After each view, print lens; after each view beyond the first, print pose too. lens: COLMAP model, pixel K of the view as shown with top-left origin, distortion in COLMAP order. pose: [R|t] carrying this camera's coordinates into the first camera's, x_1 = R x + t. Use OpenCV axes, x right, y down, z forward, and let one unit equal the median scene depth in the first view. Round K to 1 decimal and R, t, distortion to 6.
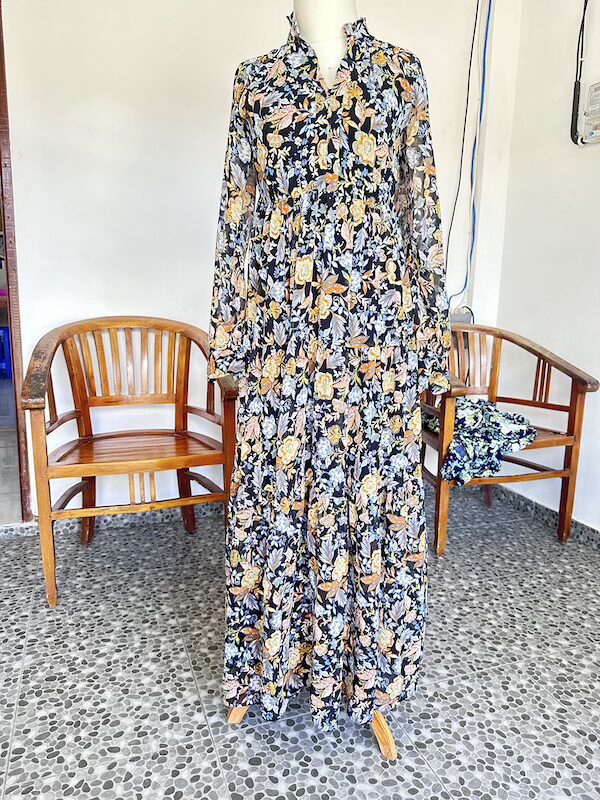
lens RADIAL K [[580.3, 0, 309.6], [0, 580.3, 401.5], [0, 0, 1]] dist [-0.005726, -0.007996]
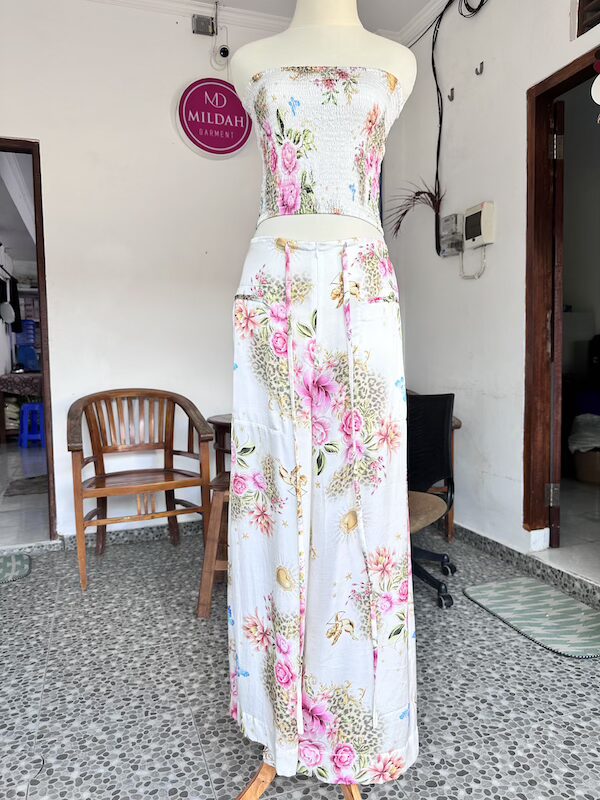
lens RADIAL K [[580.3, 0, 284.8], [0, 580.3, 401.5], [0, 0, 1]] dist [-0.005726, -0.007996]
pose [[0.997683, -0.036218, -0.057586, 0.154219], [0.028561, 0.991282, -0.128622, 0.082098], [0.061743, 0.126680, 0.990020, -0.386585]]
